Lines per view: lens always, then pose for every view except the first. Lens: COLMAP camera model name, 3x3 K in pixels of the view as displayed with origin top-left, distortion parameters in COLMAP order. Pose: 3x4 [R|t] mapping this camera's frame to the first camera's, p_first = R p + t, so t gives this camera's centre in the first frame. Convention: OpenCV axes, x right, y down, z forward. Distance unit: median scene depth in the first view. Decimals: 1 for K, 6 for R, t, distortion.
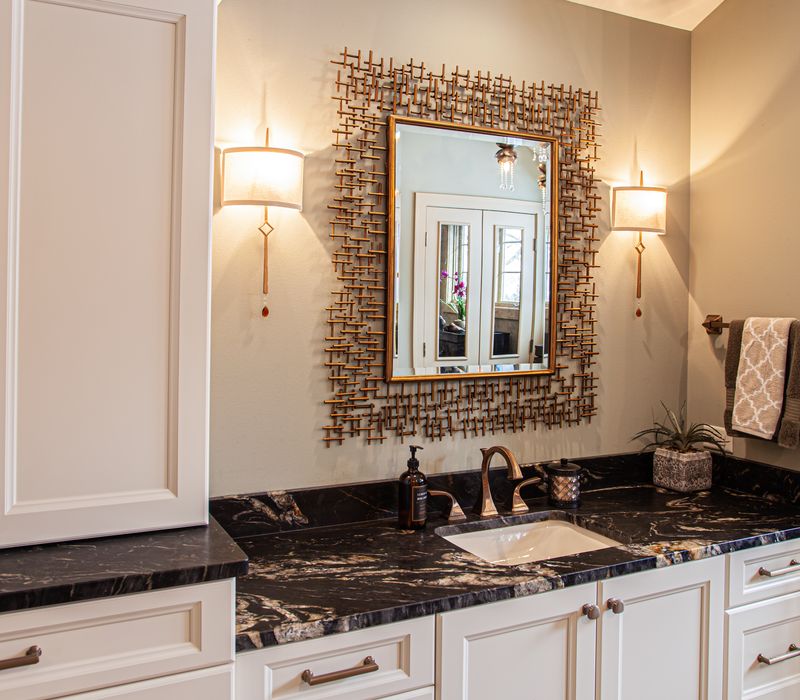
lens RADIAL K [[757.9, 0, 401.0], [0, 757.9, 292.4], [0, 0, 1]] dist [-0.054323, 0.019512]
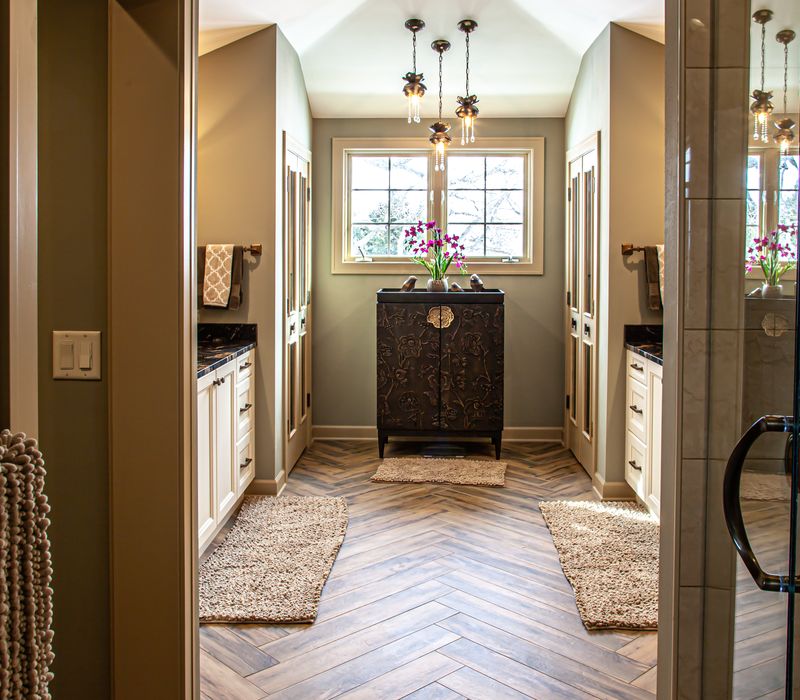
lens RADIAL K [[825.1, 0, 418.5], [0, 825.1, 259.6], [0, 0, 1]] dist [-0.052488, 0.001850]
pose [[0.463792, -0.024369, 0.885609, -1.158644], [-0.003285, 0.999567, 0.029225, 0.010448], [-0.885938, -0.016464, 0.463511, -0.426878]]
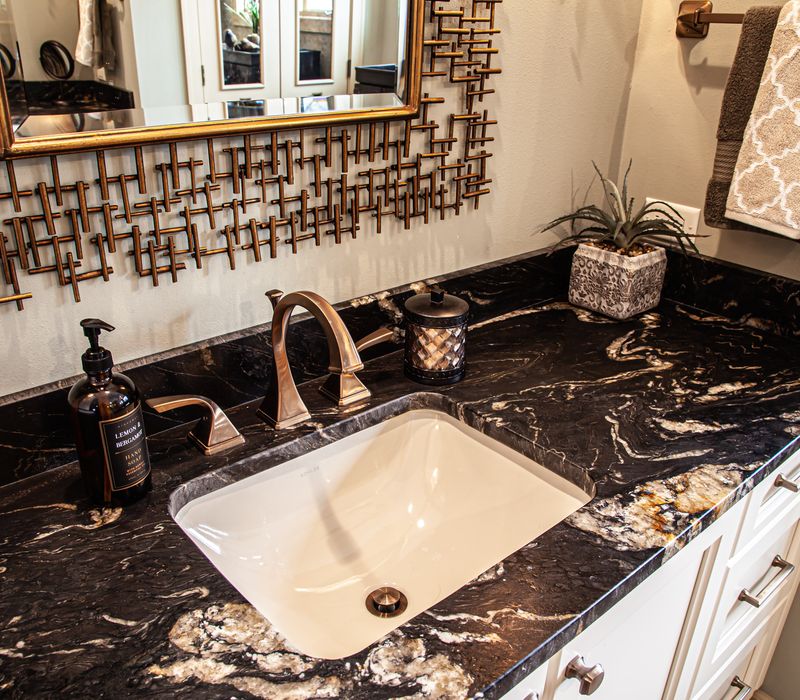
lens RADIAL K [[717.8, 0, 398.6], [0, 717.8, 358.9], [0, 0, 1]] dist [-0.102206, 0.072974]
pose [[0.970370, -0.094630, 0.222323, 0.081685], [-0.012482, 0.899257, 0.437242, 0.053556], [-0.241302, -0.427062, 0.871431, 0.582205]]
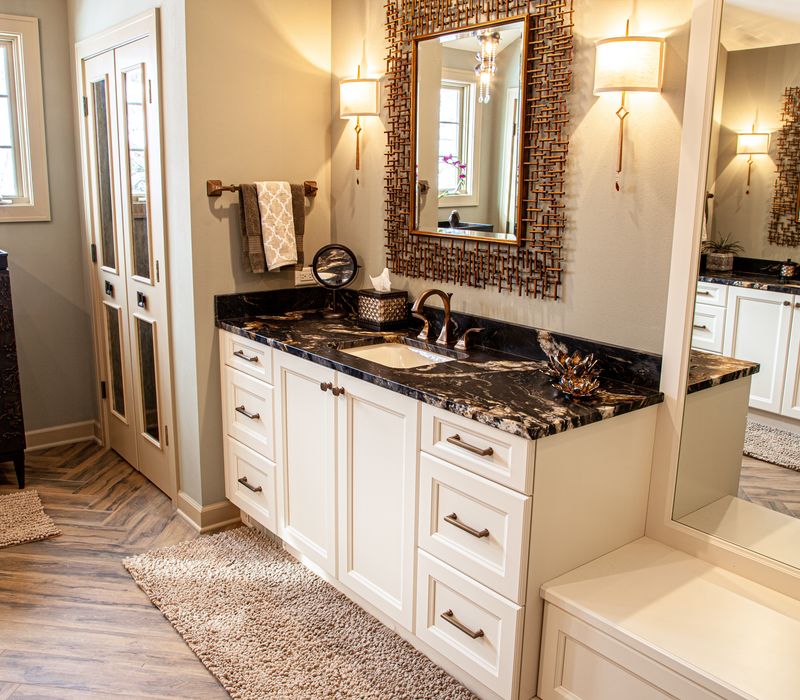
lens RADIAL K [[765.1, 0, 404.5], [0, 765.1, 357.7], [0, 0, 1]] dist [-0.112707, 0.085704]
pose [[-0.200305, -0.240789, 0.949683, -0.436296], [-0.029635, 0.970374, 0.239785, 0.002811], [-0.979285, 0.019886, -0.201507, 0.045123]]
